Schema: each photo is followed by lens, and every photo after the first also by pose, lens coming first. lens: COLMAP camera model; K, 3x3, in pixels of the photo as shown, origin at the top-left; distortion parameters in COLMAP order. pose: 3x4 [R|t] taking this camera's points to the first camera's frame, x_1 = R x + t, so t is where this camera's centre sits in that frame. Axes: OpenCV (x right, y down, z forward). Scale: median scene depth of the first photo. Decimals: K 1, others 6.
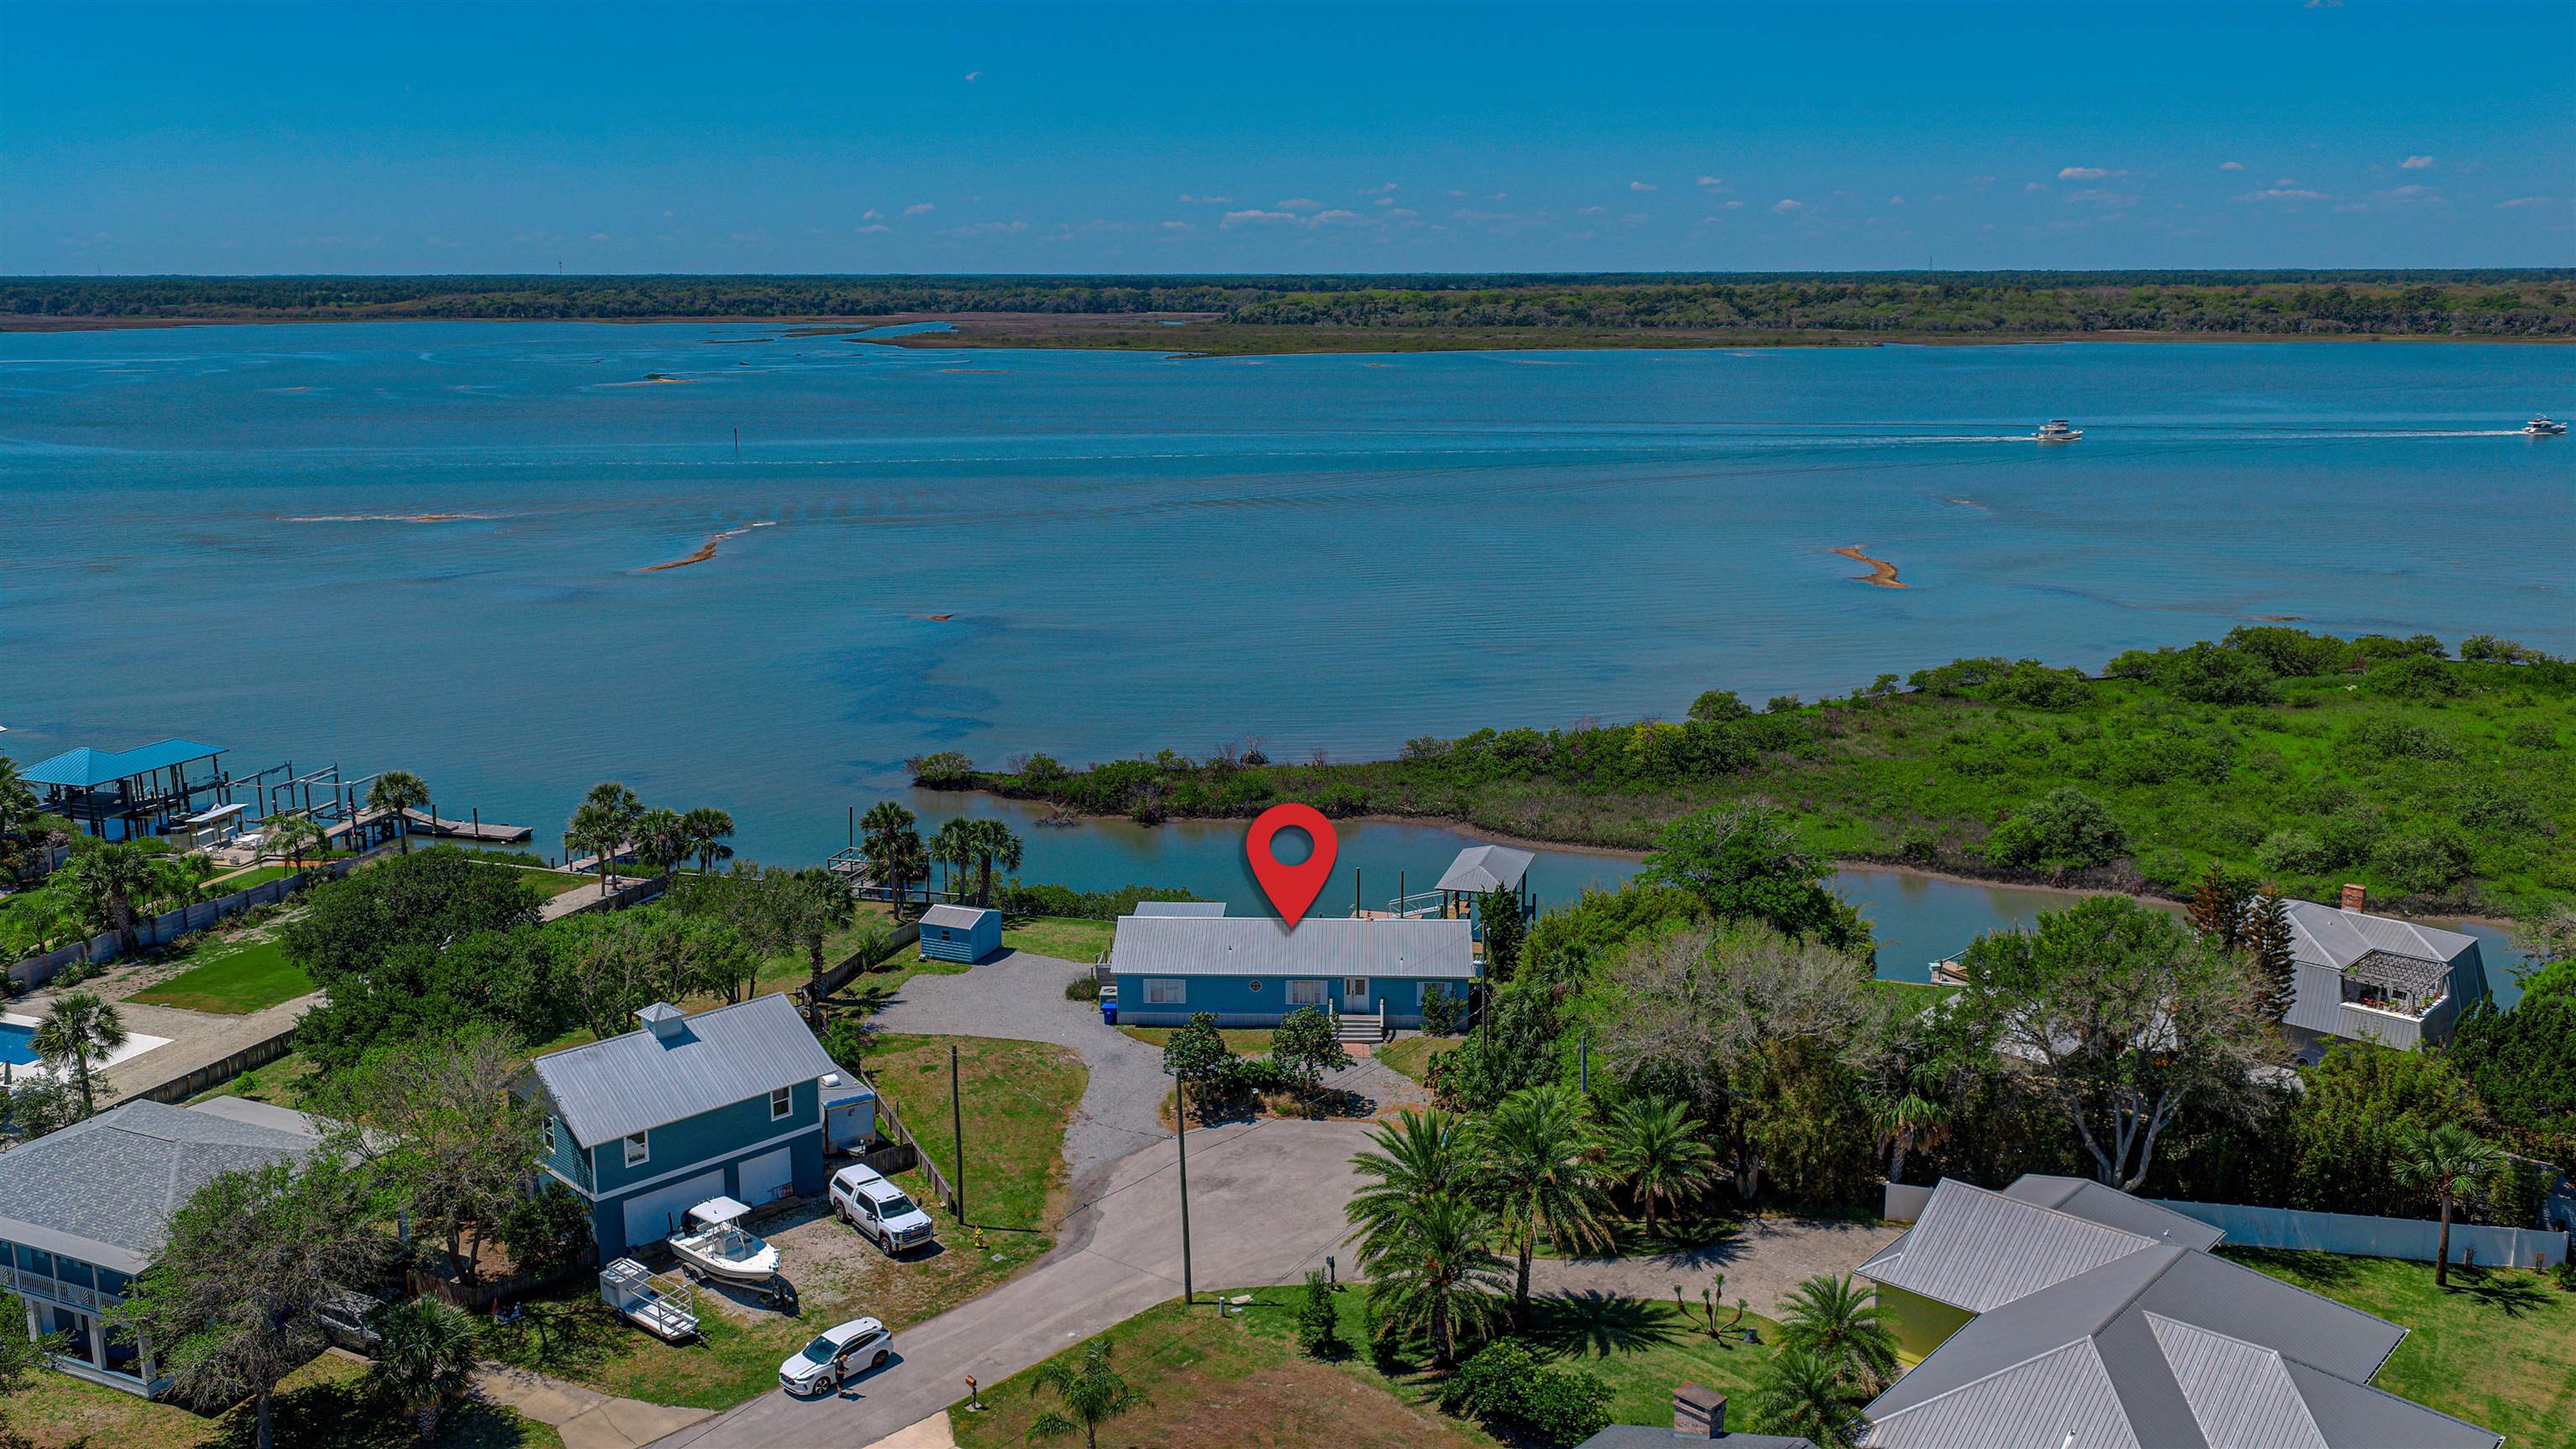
lens RADIAL K [[2080.6, 0, 1300.9], [0, 2080.6, 710.9], [0, 0, 1]] dist [0.053076, -0.090664]
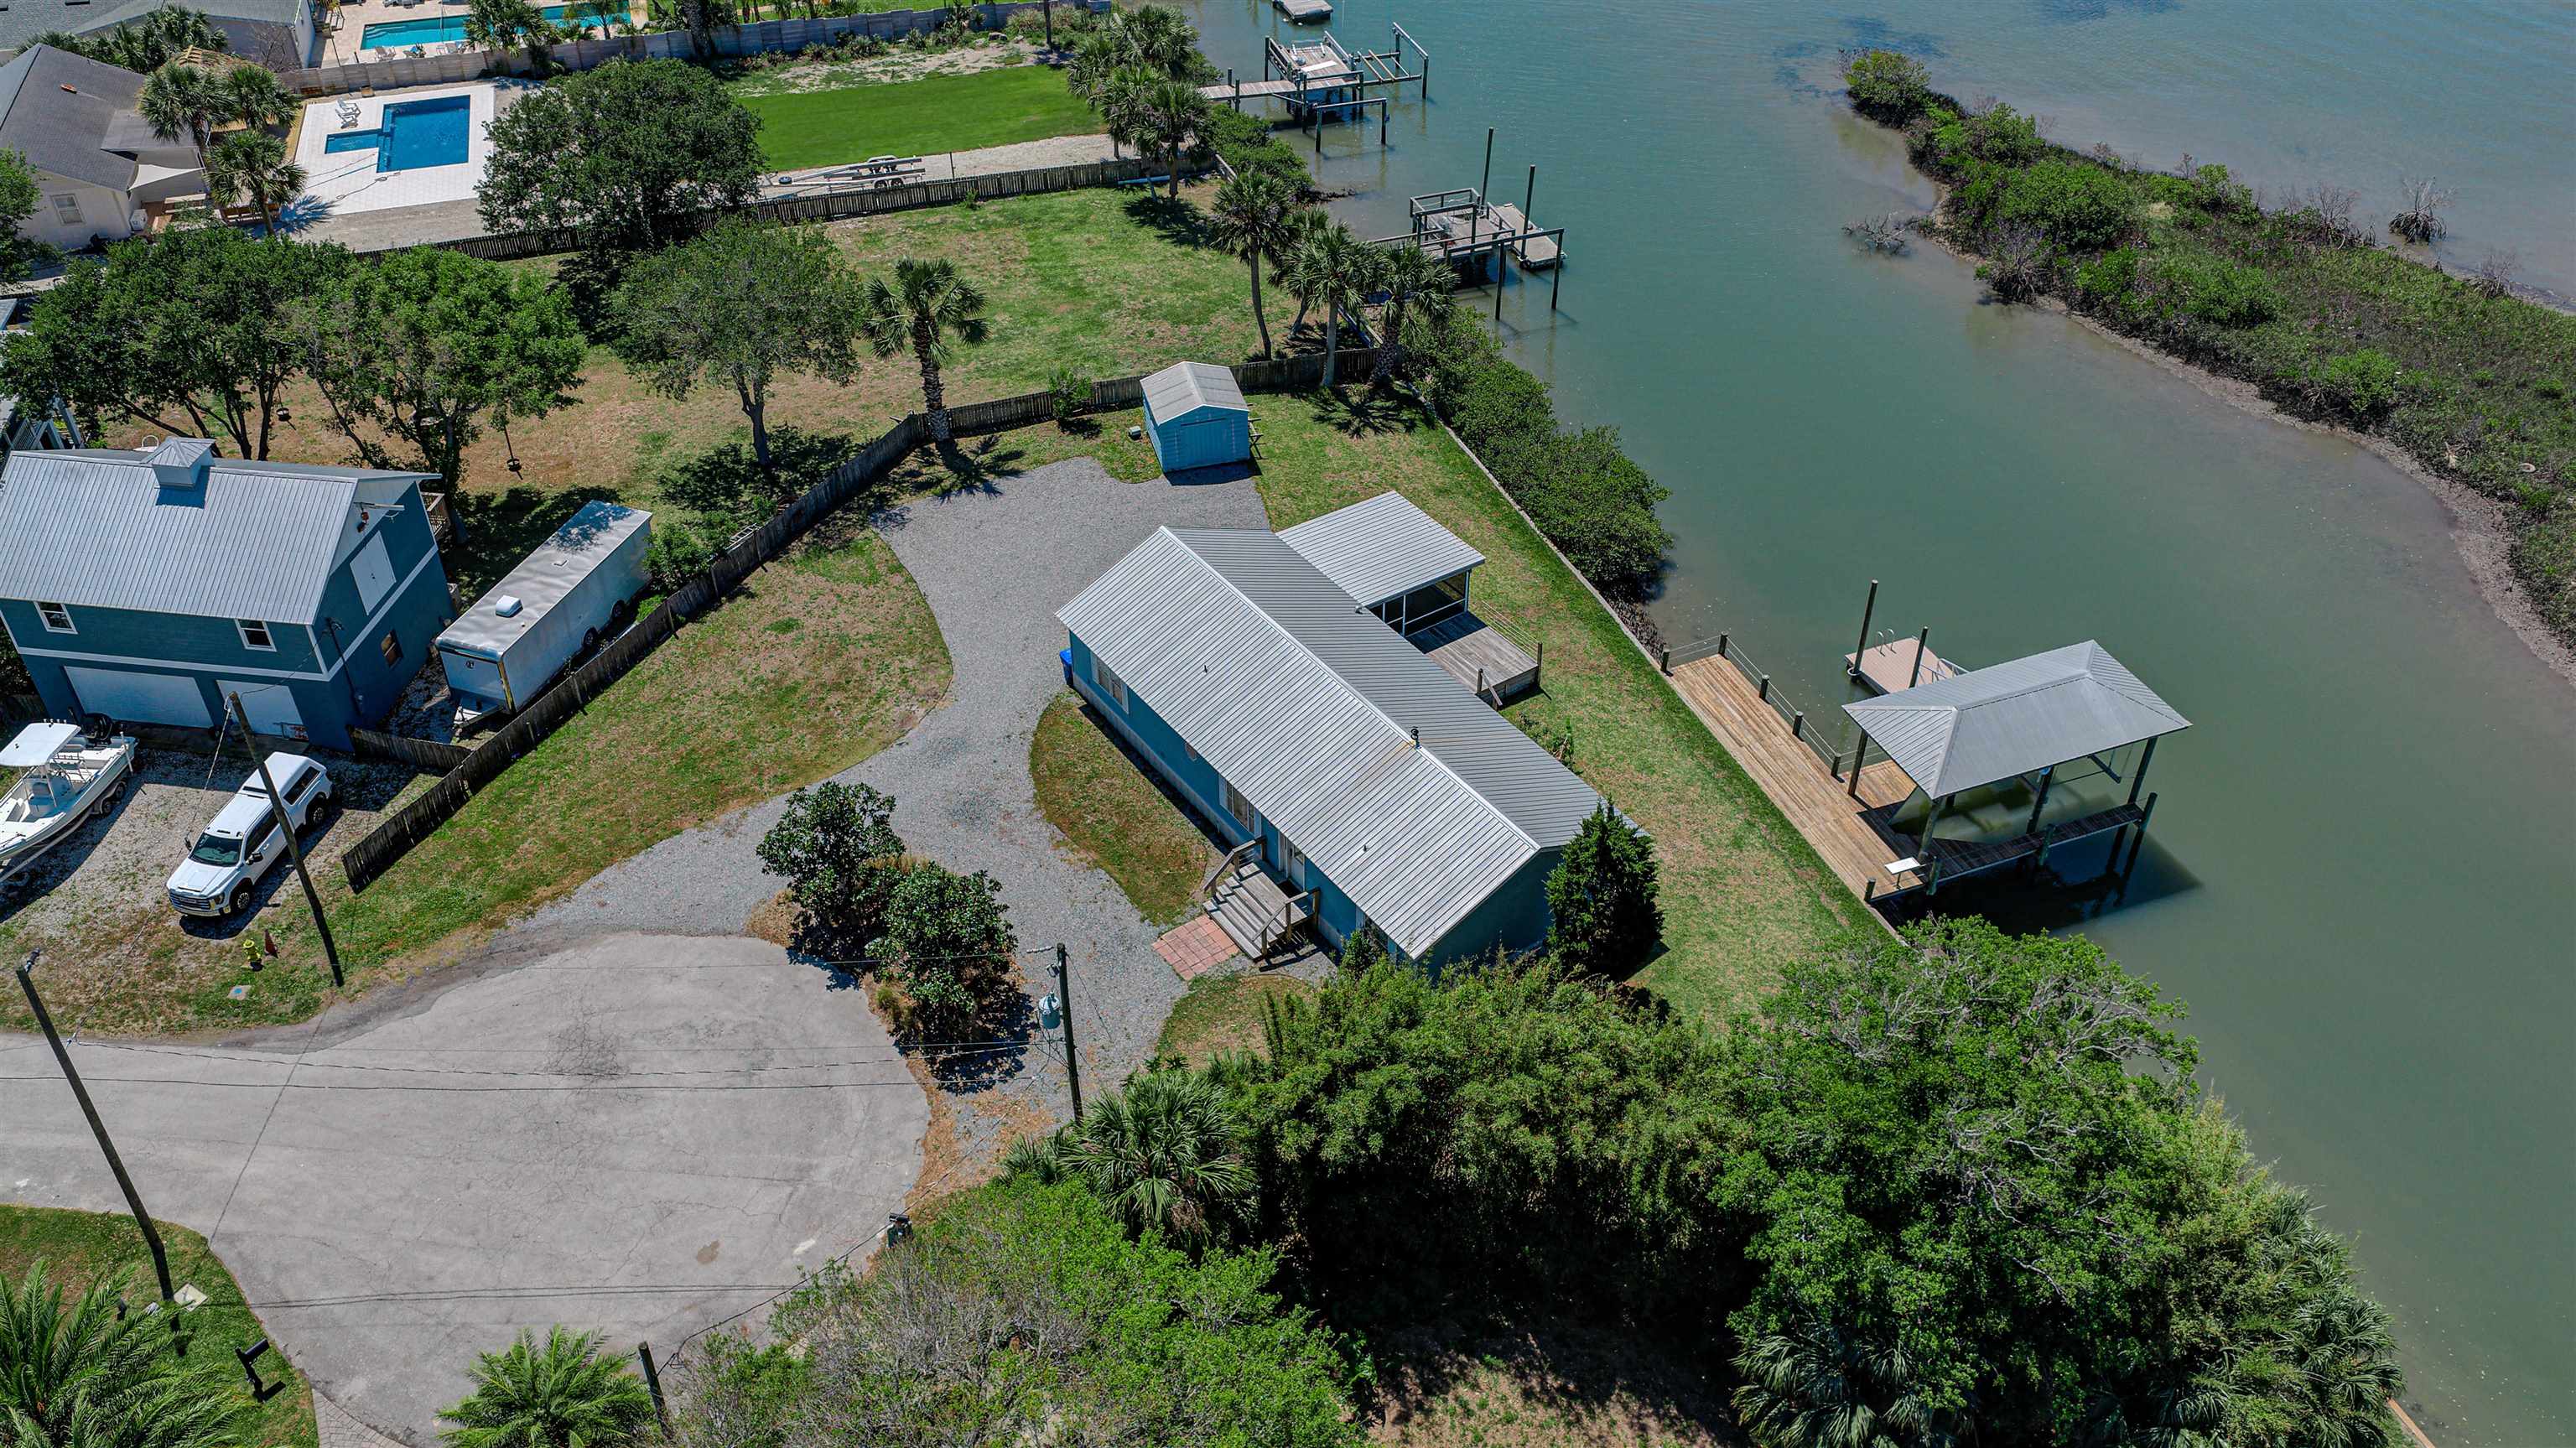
lens RADIAL K [[2080.5, 0, 1274.0], [0, 2080.5, 722.4], [0, 0, 1]] dist [0.053076, -0.090664]
pose [[0.600990, 0.498346, -0.624869, 0.296005], [-0.162356, 0.841633, 0.515068, -0.148051], [0.782593, -0.208100, 0.586722, 0.585942]]
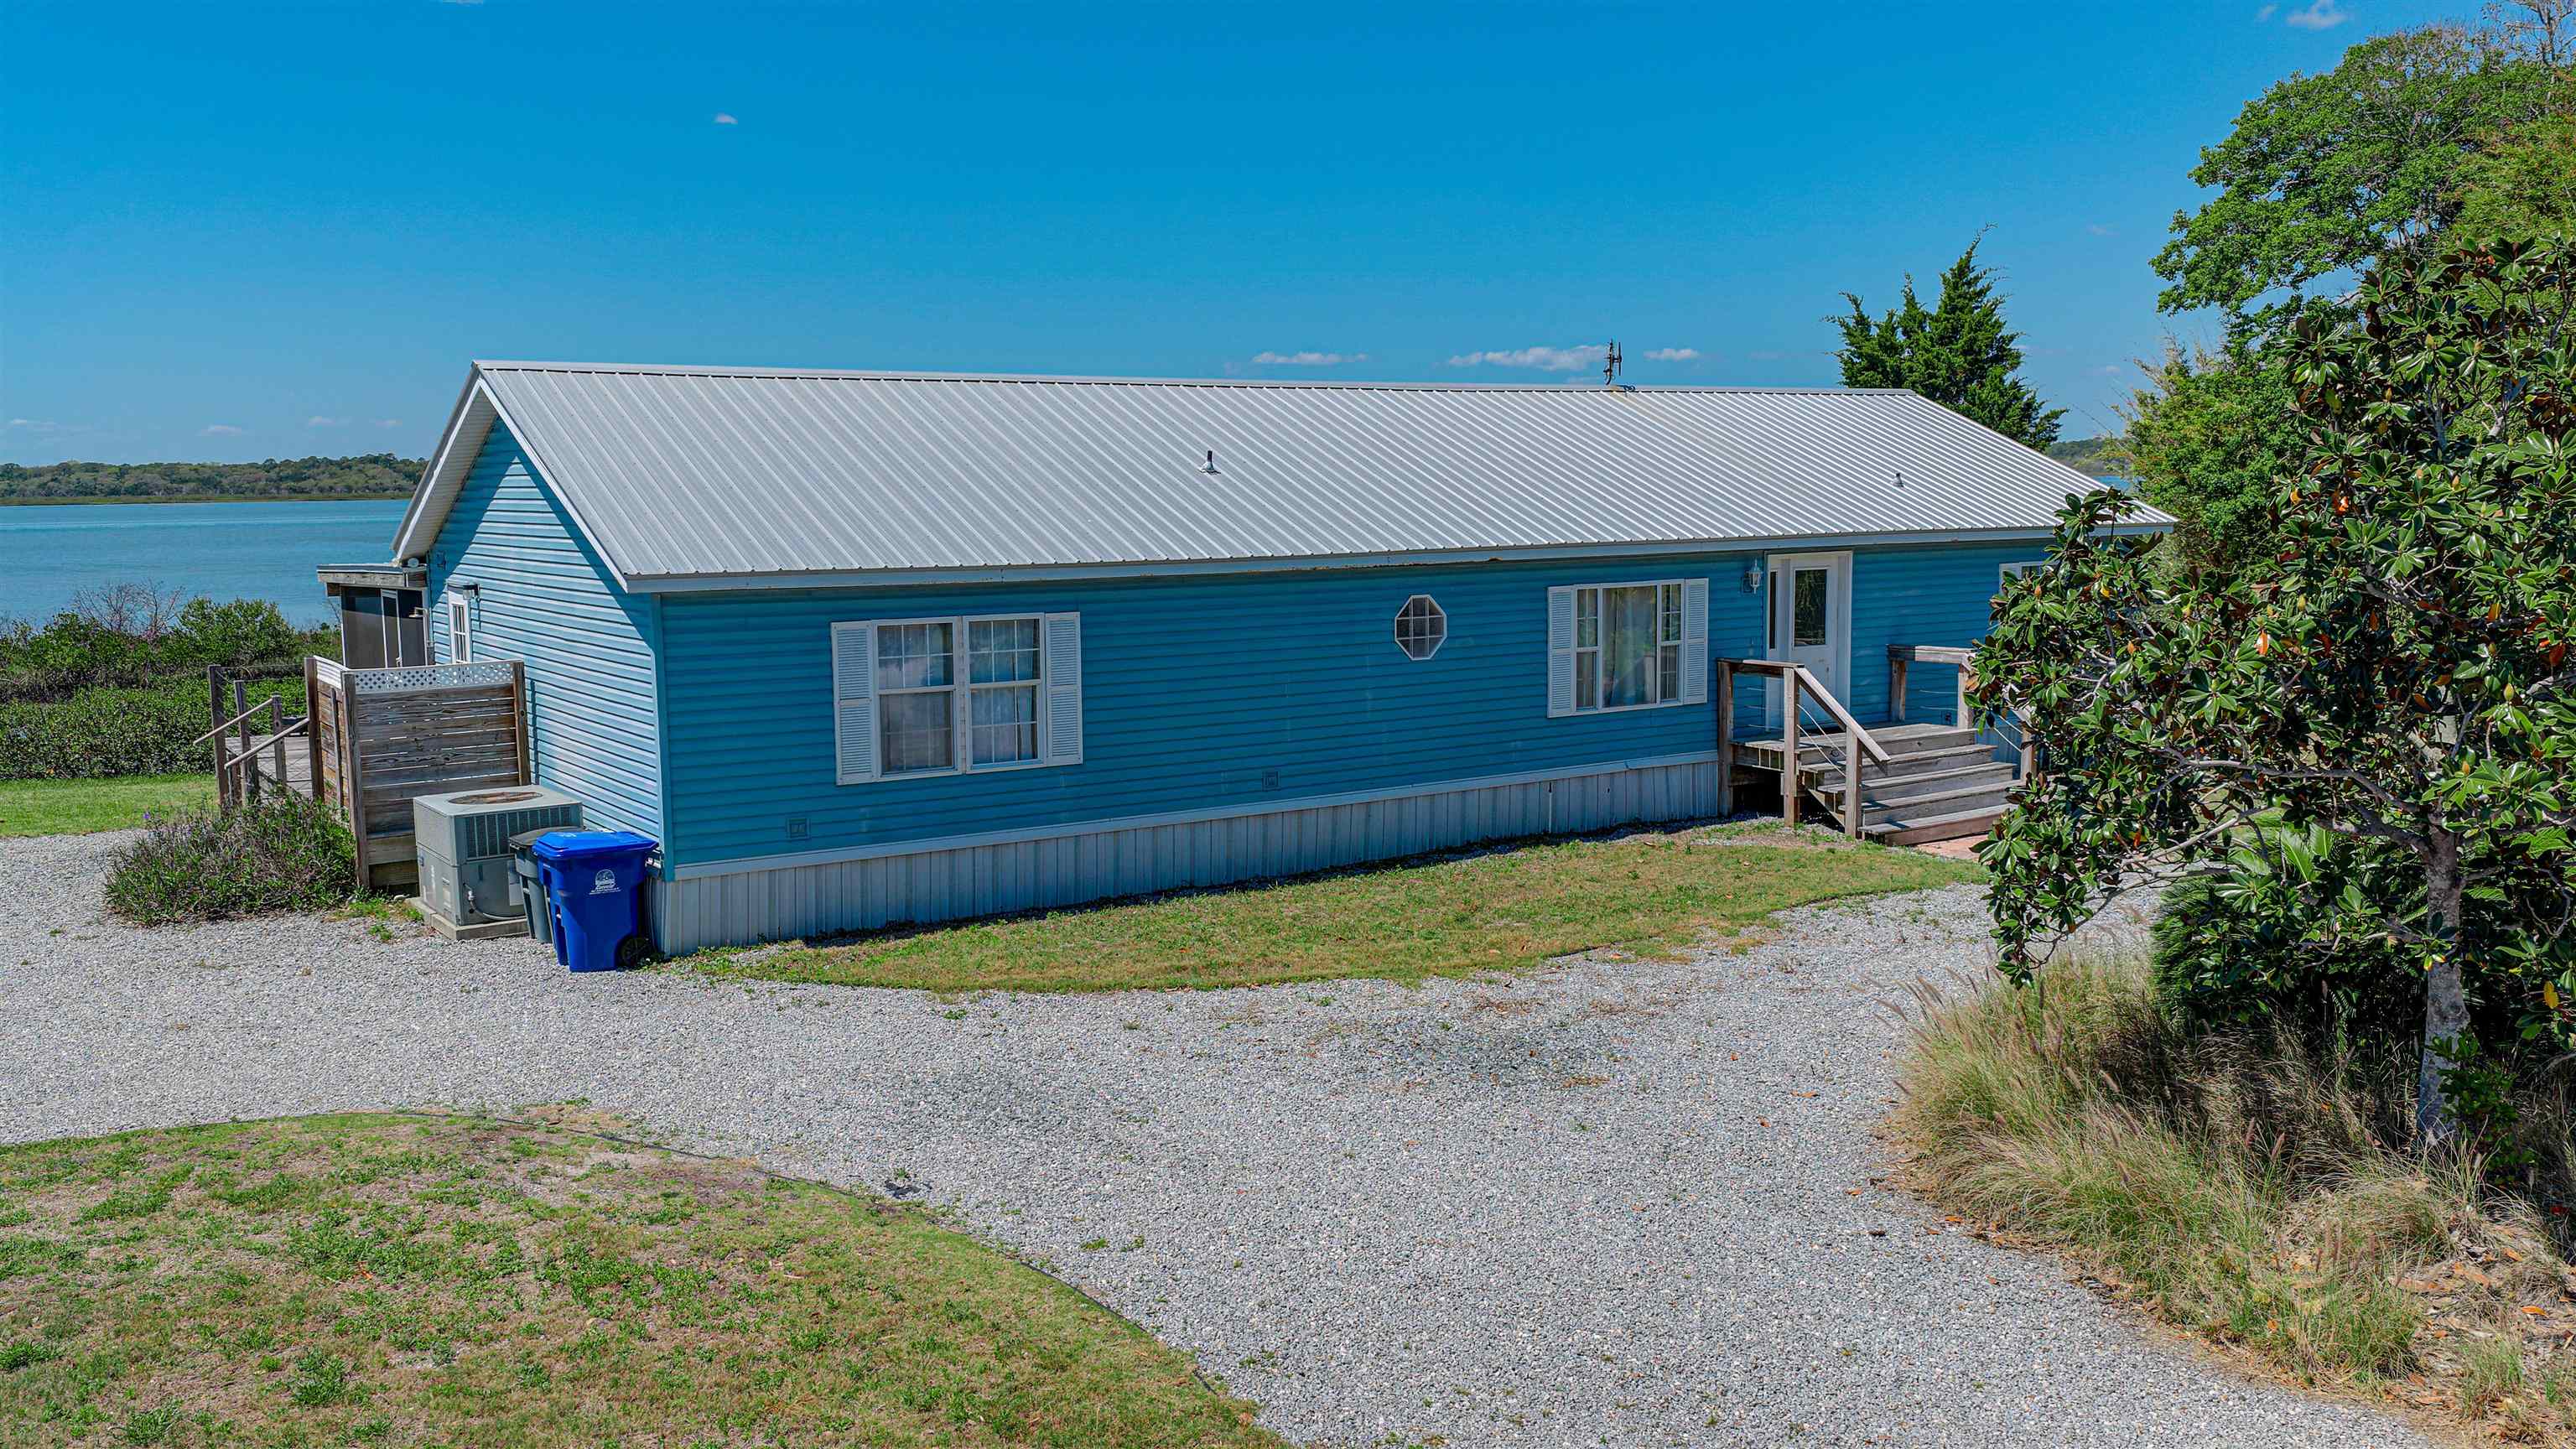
lens RADIAL K [[2080.6, 0, 1274.2], [0, 2080.6, 729.1], [0, 0, 1]] dist [0.053076, -0.090664]
pose [[0.816102, -0.075811, 0.572914, -0.117671], [0.128059, 0.990436, -0.051357, 0.127301], [-0.563541, 0.115279, 0.818005, 0.735863]]
